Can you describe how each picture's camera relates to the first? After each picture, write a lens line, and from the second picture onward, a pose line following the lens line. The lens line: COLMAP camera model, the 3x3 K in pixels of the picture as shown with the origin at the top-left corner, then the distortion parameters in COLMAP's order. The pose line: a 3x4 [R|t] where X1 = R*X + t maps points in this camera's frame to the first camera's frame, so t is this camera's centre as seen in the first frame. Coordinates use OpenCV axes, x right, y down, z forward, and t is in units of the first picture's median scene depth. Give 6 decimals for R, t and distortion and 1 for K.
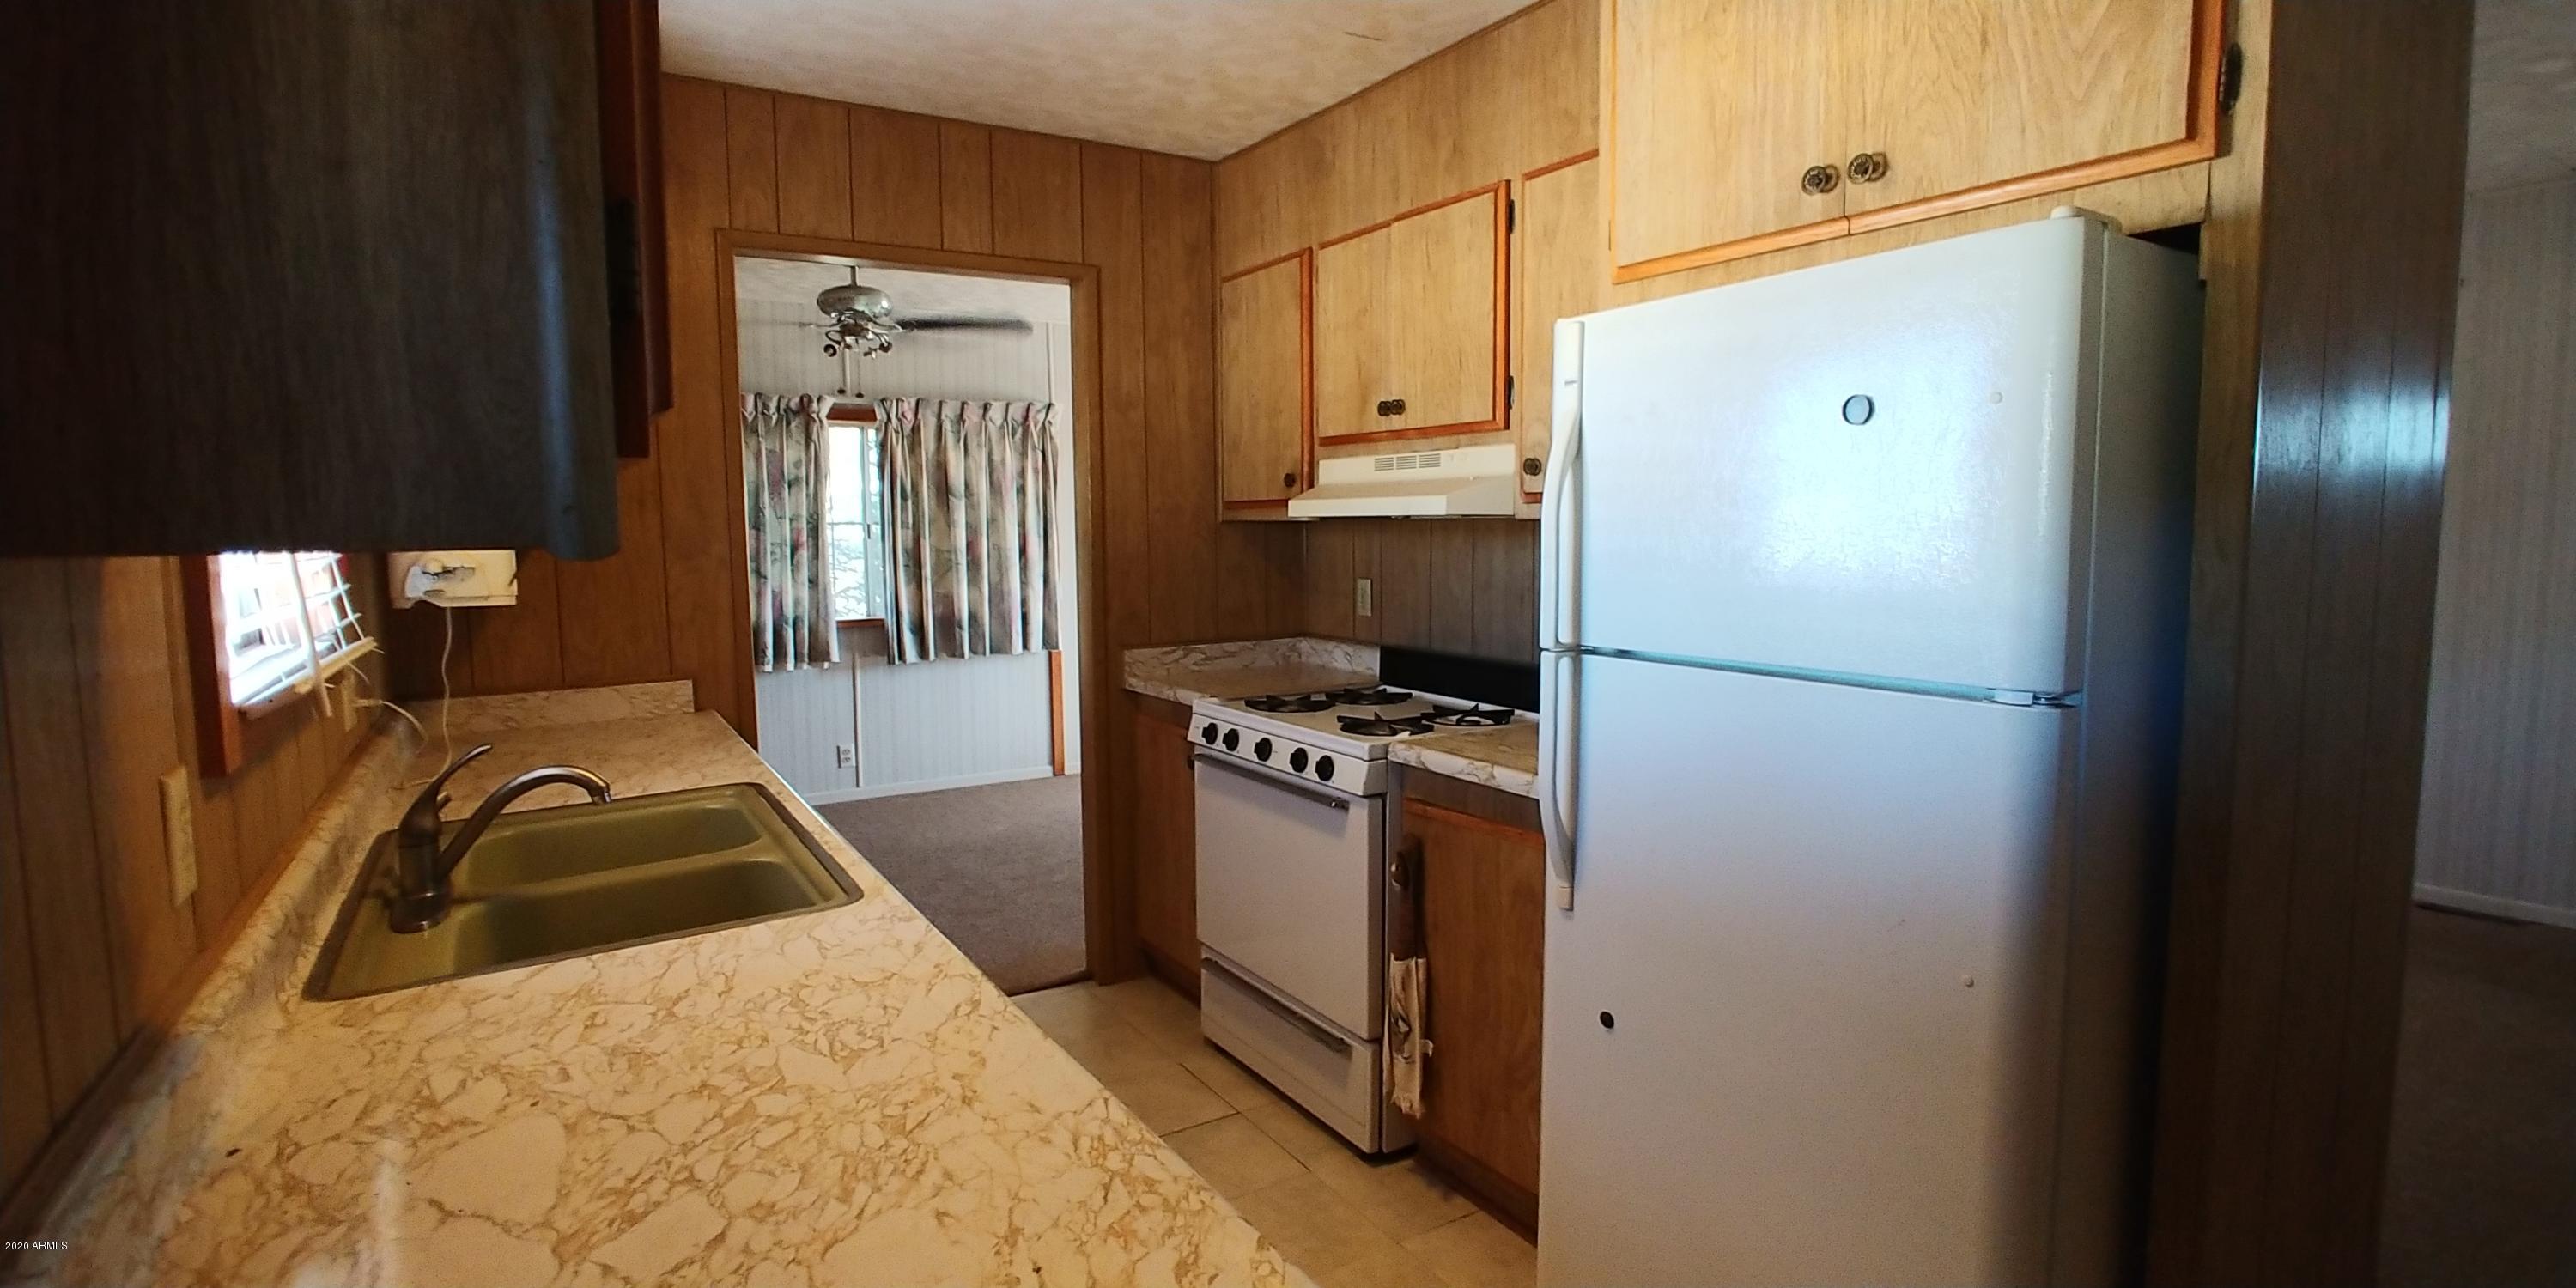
lens RADIAL K [[1254.3, 0, 1302.4], [0, 1254.3, 632.7], [0, 0, 1]] dist [-0.016819, 0.000443]
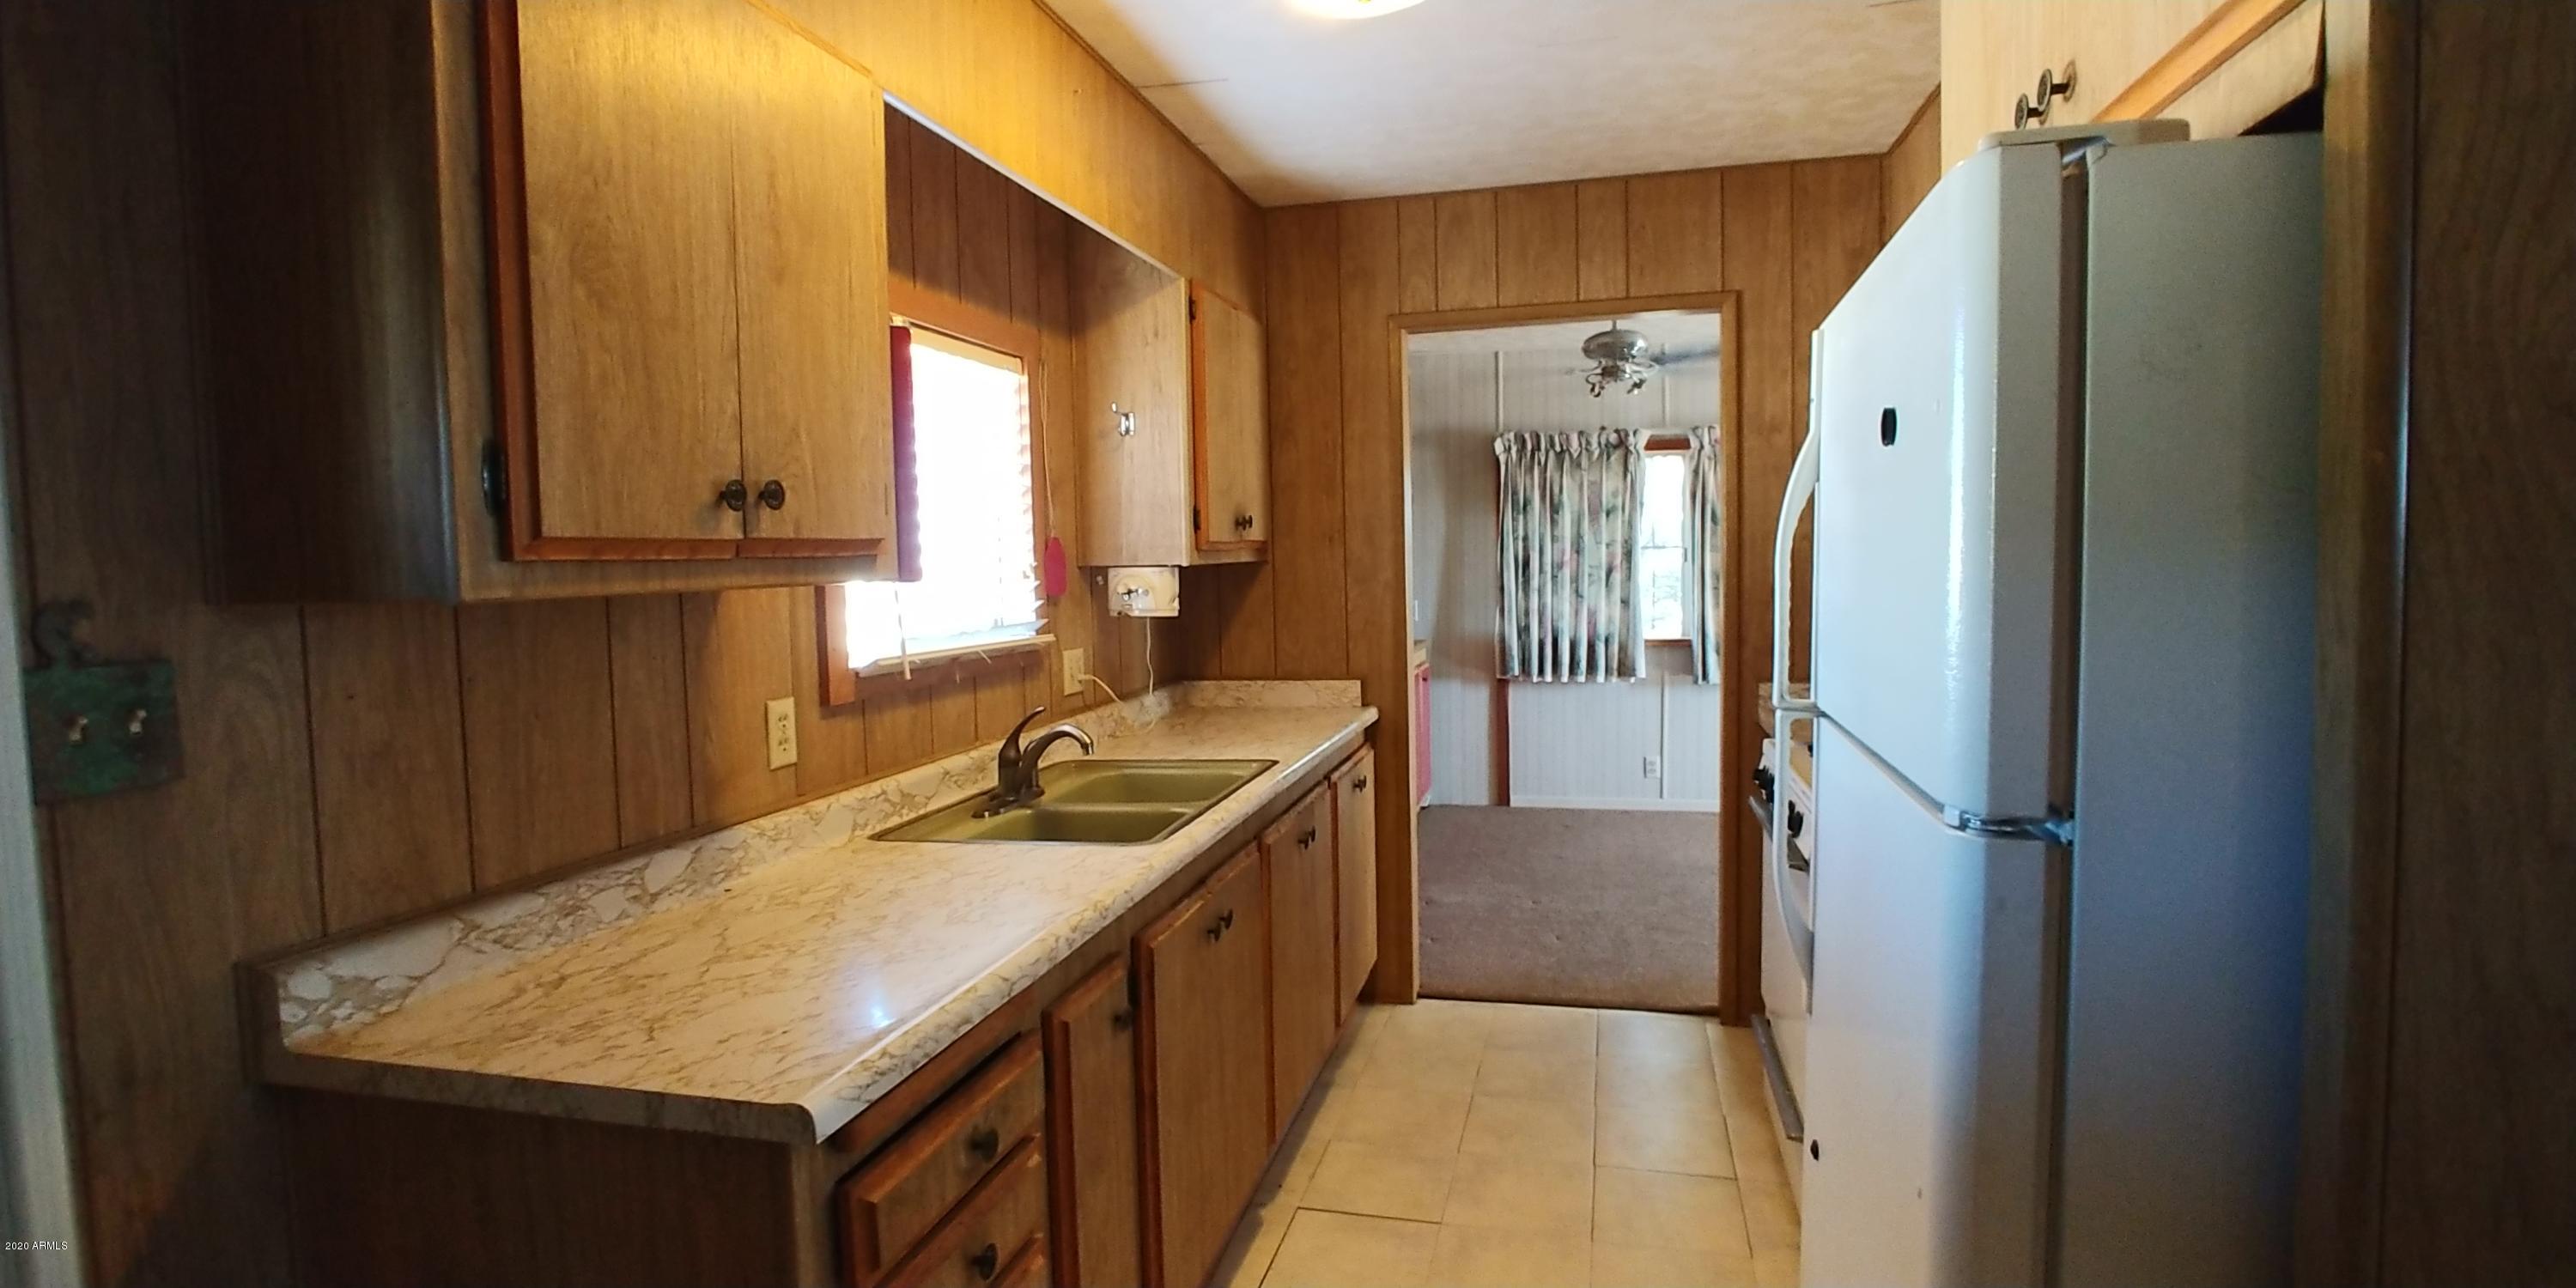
lens RADIAL K [[1254.3, 0, 1273.7], [0, 1254.3, 632.9], [0, 0, 1]] dist [-0.016819, 0.000443]
pose [[0.675655, 0.043831, -0.735914, 0.205239], [-0.052692, 0.998549, 0.011096, -0.010439], [0.735332, 0.031280, 0.676984, 0.048258]]
